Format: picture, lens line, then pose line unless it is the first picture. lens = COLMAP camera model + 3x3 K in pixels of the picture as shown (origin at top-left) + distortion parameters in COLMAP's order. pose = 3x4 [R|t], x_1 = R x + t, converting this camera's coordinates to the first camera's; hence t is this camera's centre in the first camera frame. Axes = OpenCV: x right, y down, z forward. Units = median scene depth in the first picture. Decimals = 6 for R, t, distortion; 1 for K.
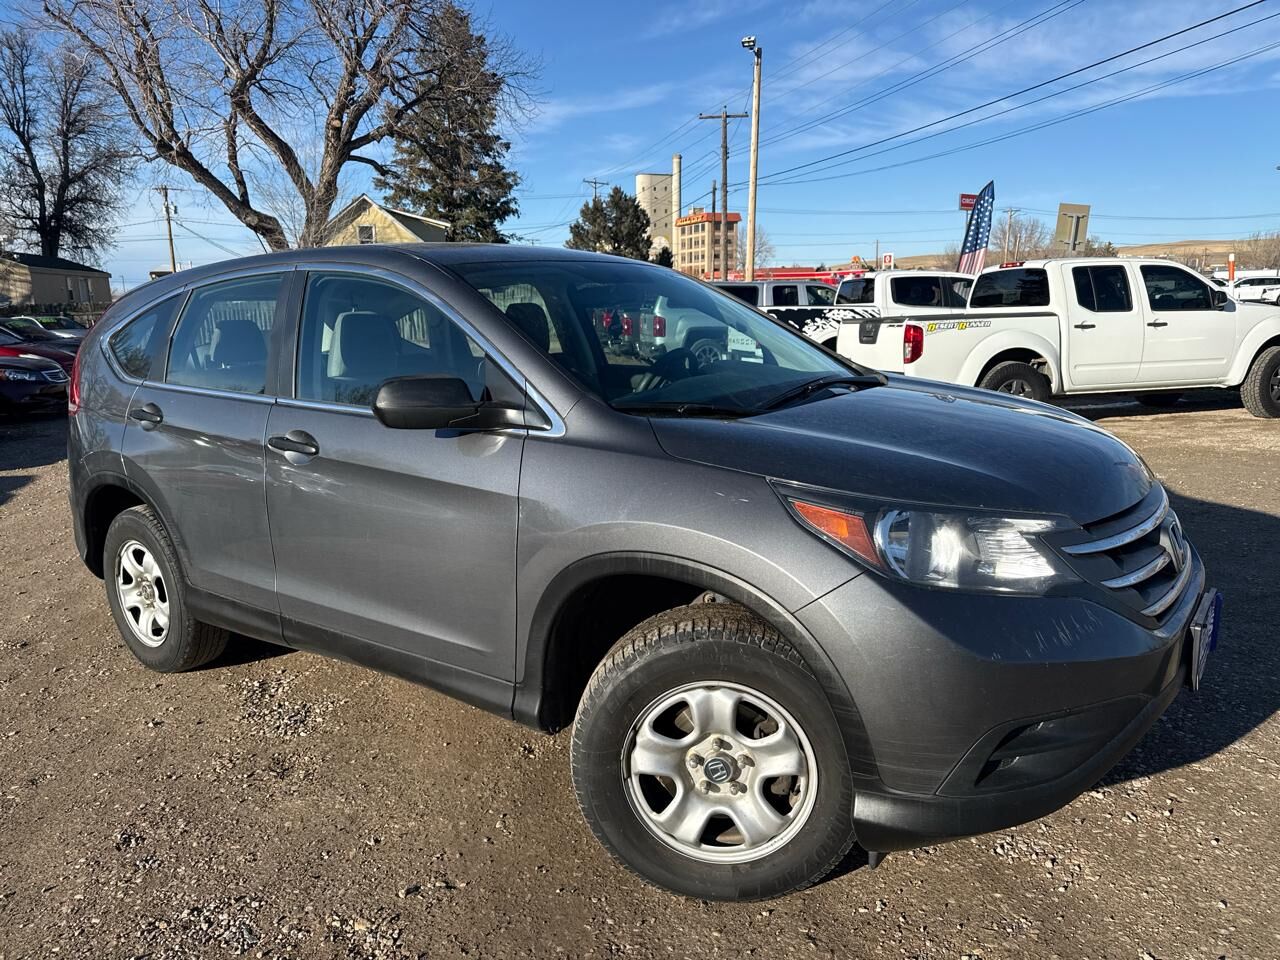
lens RADIAL K [[895.5, 0, 641.9], [0, 895.5, 485.1], [0, 0, 1]] dist [0.014358, -0.025075]
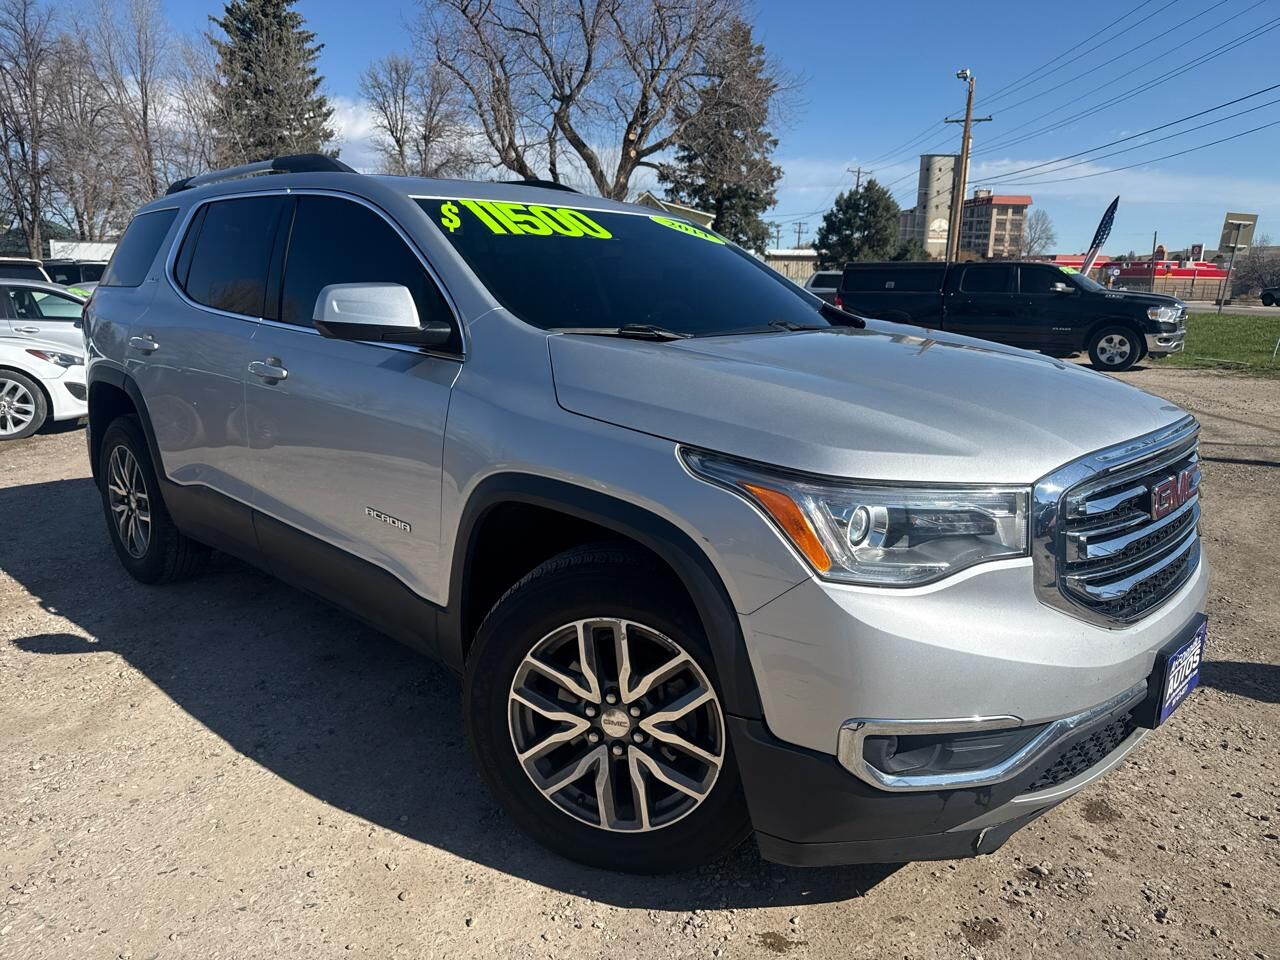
lens RADIAL K [[895.5, 0, 627.3], [0, 895.5, 489.6], [0, 0, 1]] dist [0.014358, -0.025075]
pose [[0.952027, 0.100656, -0.288986, 0.047597], [-0.093341, 0.994869, 0.039020, 0.030103], [0.291431, -0.010174, 0.956538, -0.149041]]
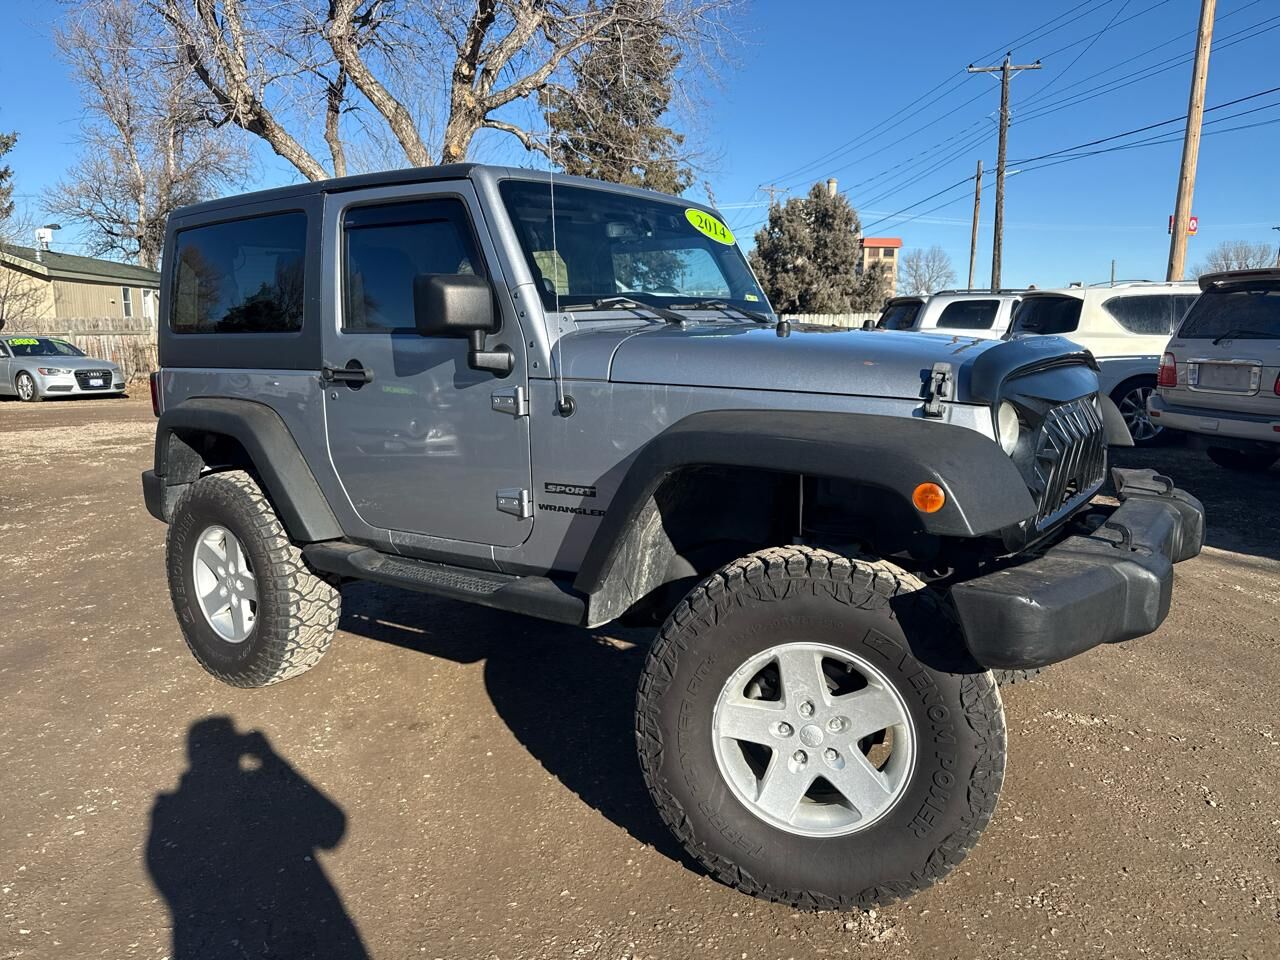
lens RADIAL K [[895.5, 0, 644.1], [0, 895.5, 483.1], [0, 0, 1]] dist [0.014358, -0.025075]
pose [[0.989239, 0.037885, -0.141317, -0.063628], [-0.042689, 0.998604, -0.031121, -0.044145], [0.139941, 0.036819, 0.989475, 0.232489]]
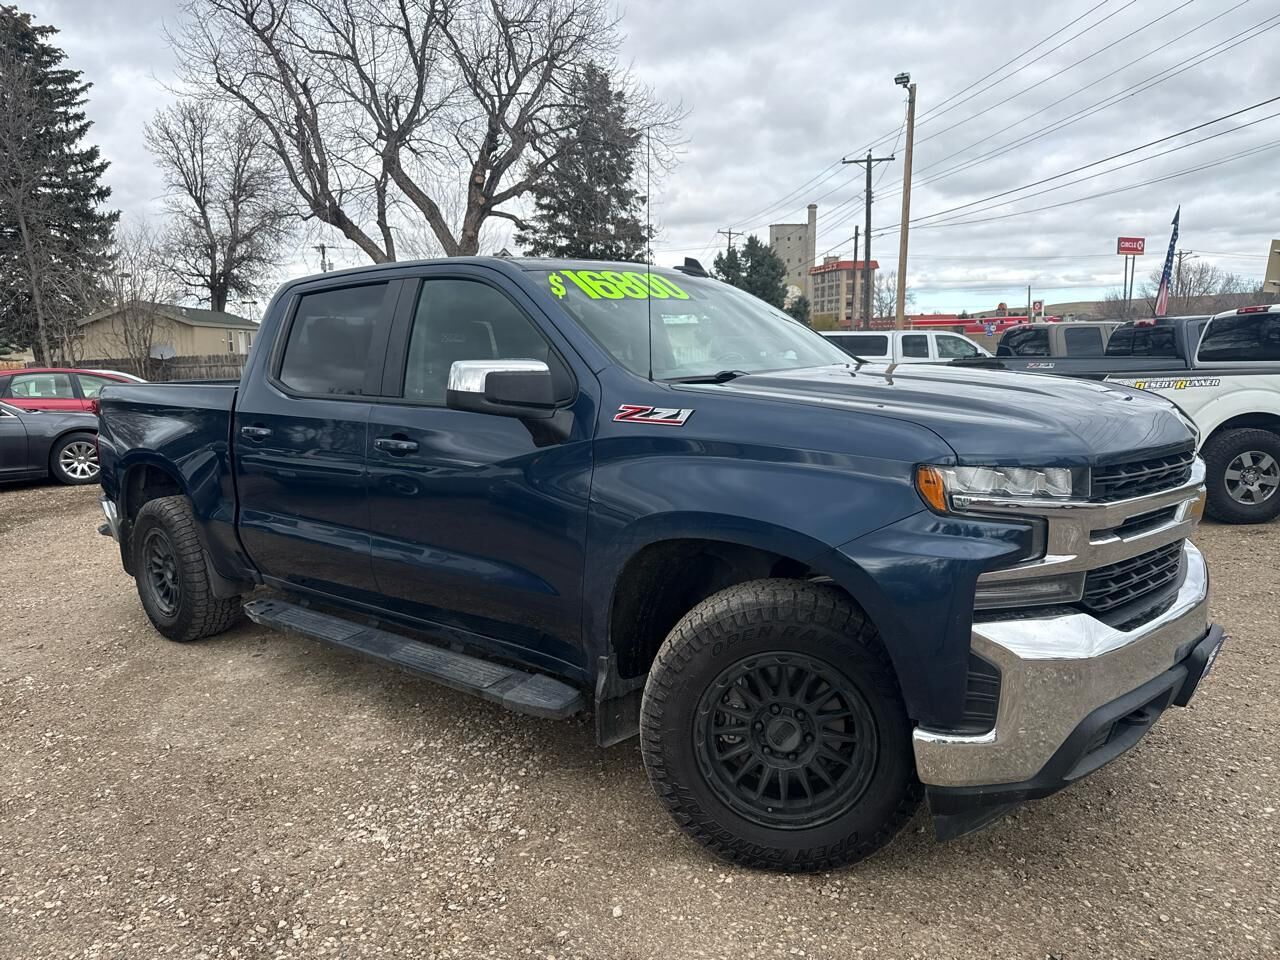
lens RADIAL K [[895.5, 0, 631.6], [0, 895.5, 488.8], [0, 0, 1]] dist [0.014358, -0.025075]
pose [[0.988271, 0.021027, -0.151253, -0.005234], [-0.028593, 0.998437, -0.048023, -0.005832], [0.150007, 0.051784, 0.987328, 0.026996]]
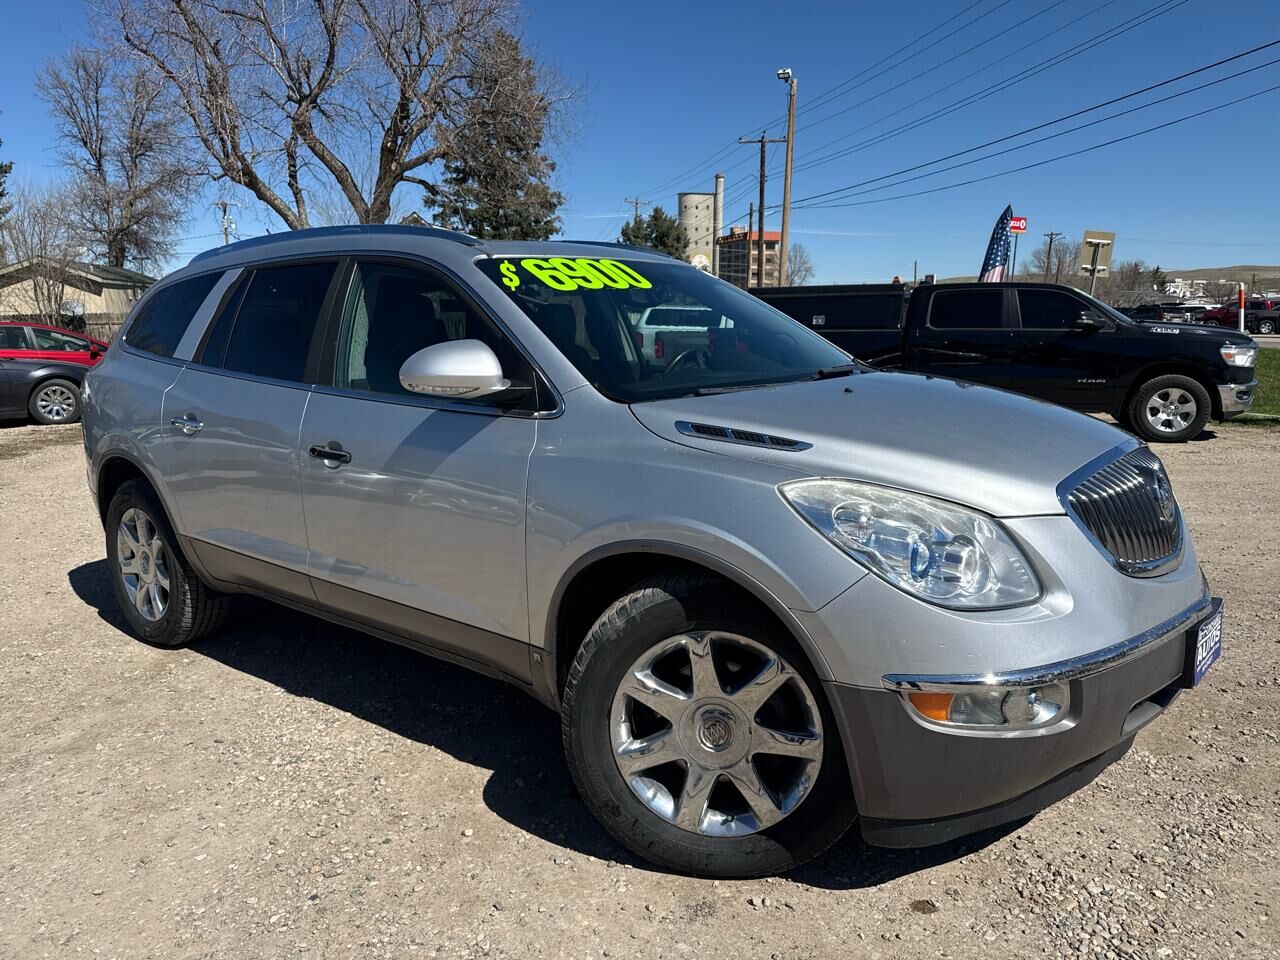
lens RADIAL K [[895.5, 0, 644.6], [0, 895.5, 487.5], [0, 0, 1]] dist [0.014358, -0.025075]
pose [[0.999011, 0.022880, -0.038113, 0.004091], [-0.023478, 0.999607, -0.015321, 0.004469], [0.037748, 0.016201, 0.999156, -0.023506]]
